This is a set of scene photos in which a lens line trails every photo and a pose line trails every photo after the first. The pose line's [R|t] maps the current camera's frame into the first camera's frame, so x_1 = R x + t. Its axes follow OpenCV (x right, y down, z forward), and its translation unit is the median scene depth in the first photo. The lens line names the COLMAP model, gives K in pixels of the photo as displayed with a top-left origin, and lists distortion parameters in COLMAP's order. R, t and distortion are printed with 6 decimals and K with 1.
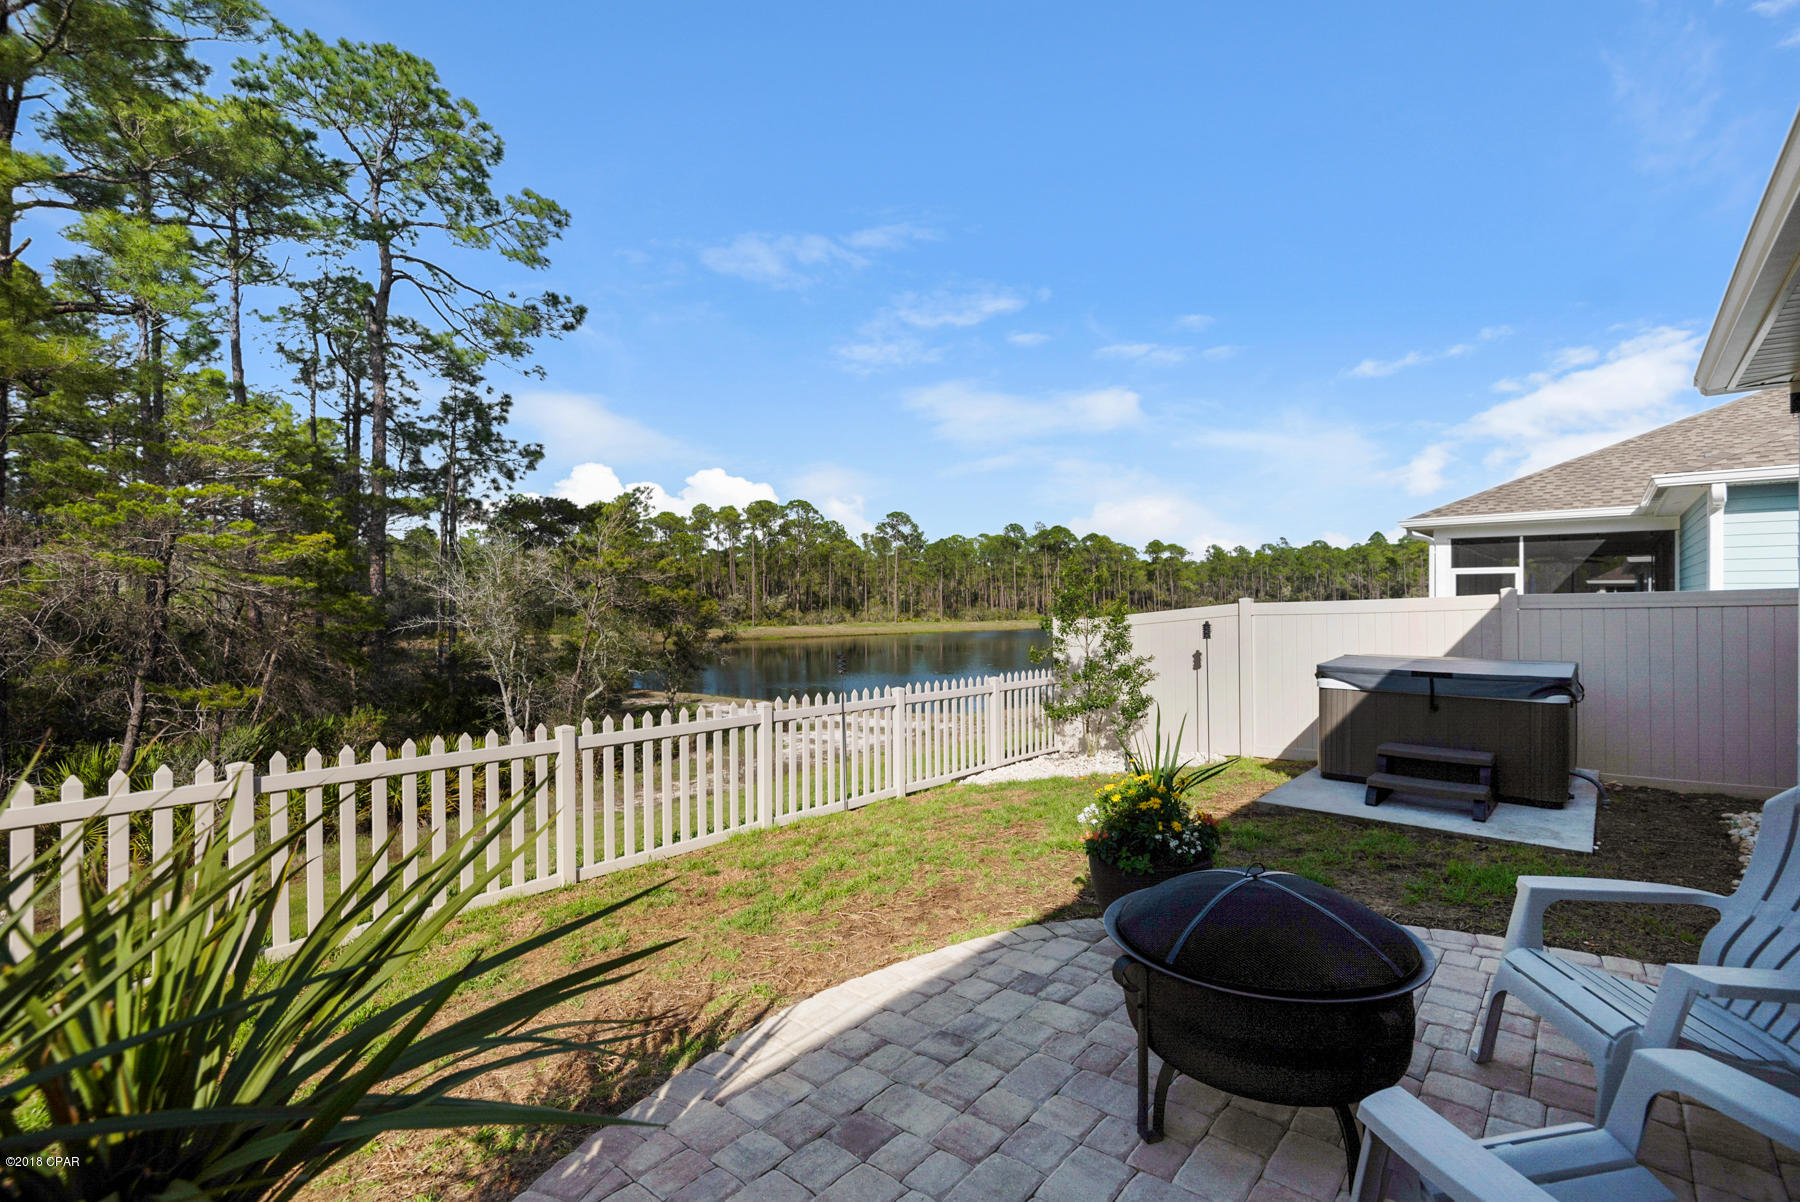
lens RADIAL K [[814.5, 0, 898.3], [0, 814.5, 605.9], [0, 0, 1]] dist [0.038538, -0.033631]
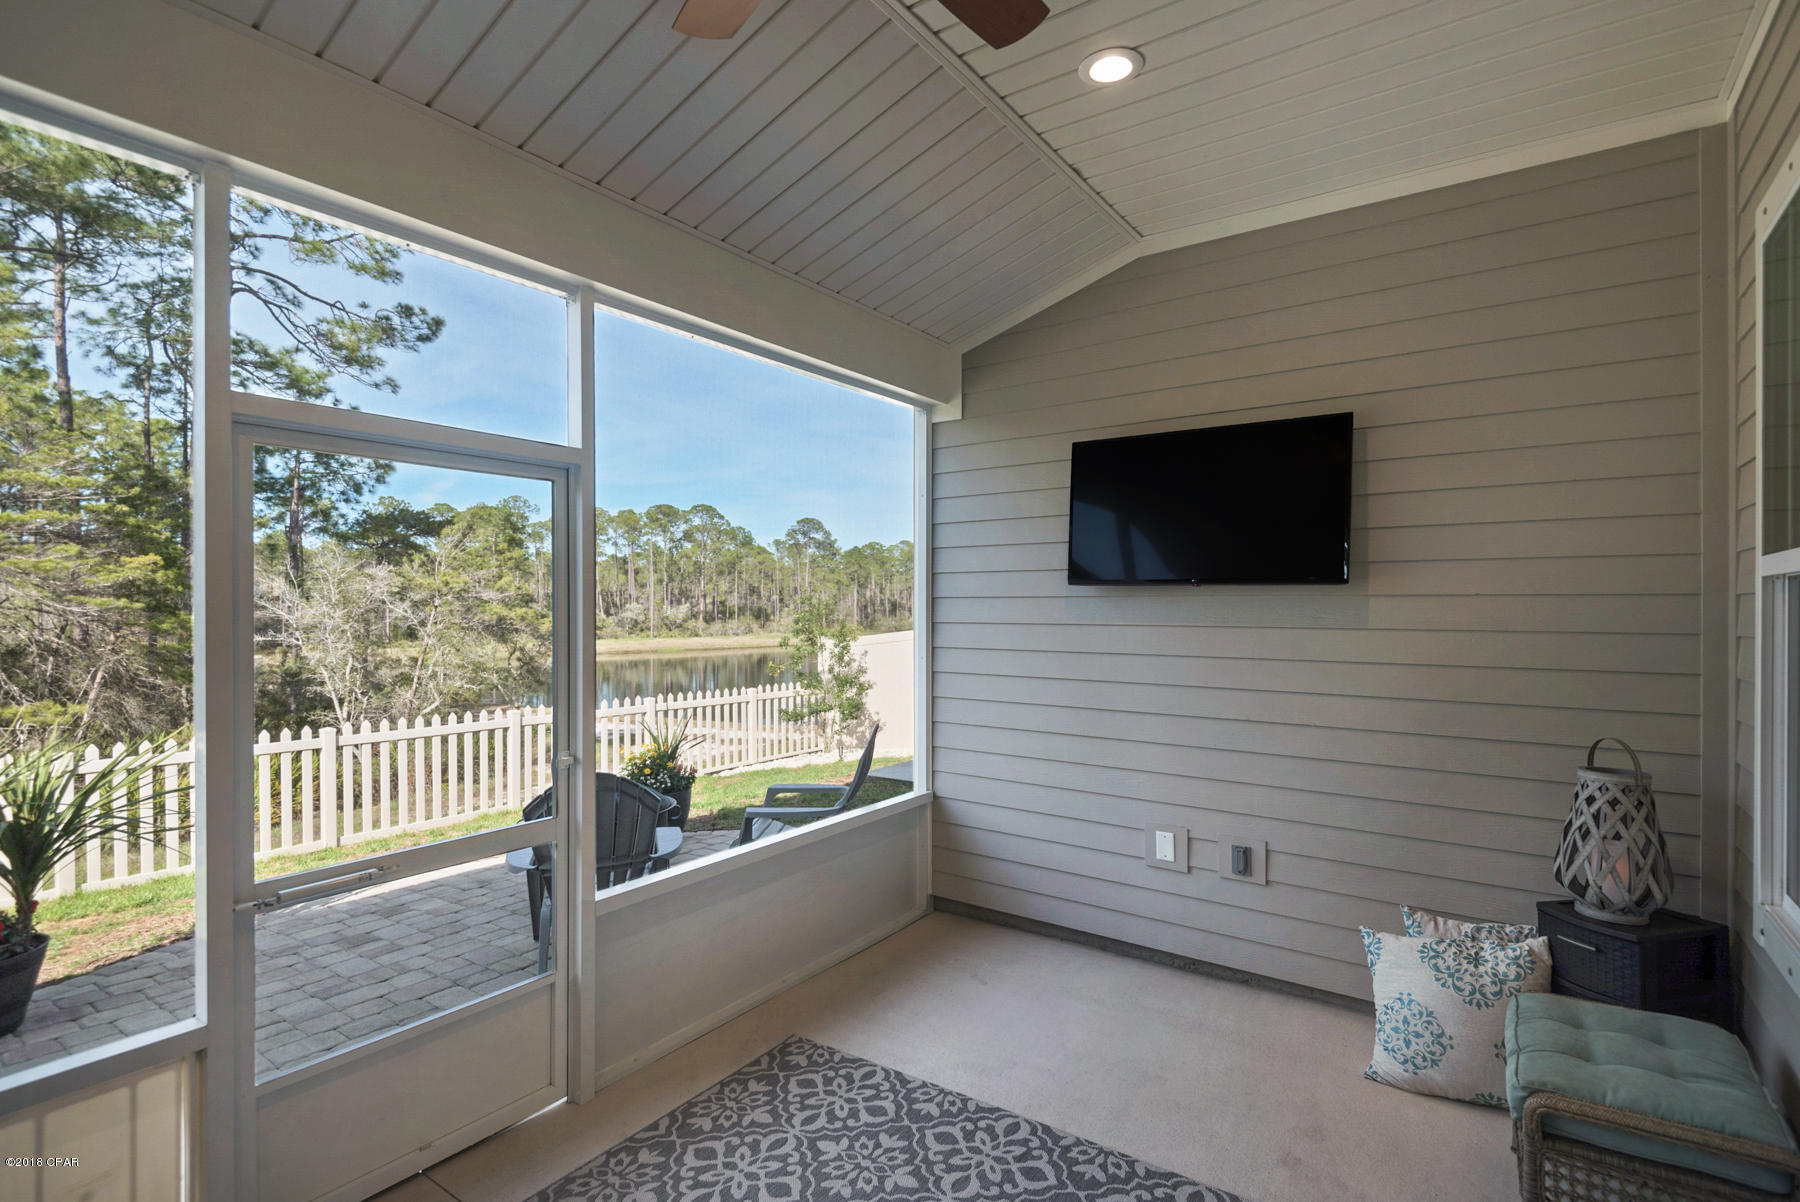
lens RADIAL K [[867.3, 0, 905.0], [0, 867.3, 612.7], [0, 0, 1]] dist [0.021718, -0.015896]
pose [[0.995780, 0.000165, 0.091778, 0.093846], [0.000057, 0.999997, -0.002423, -0.008417], [-0.091778, 0.002418, 0.995777, -0.116765]]
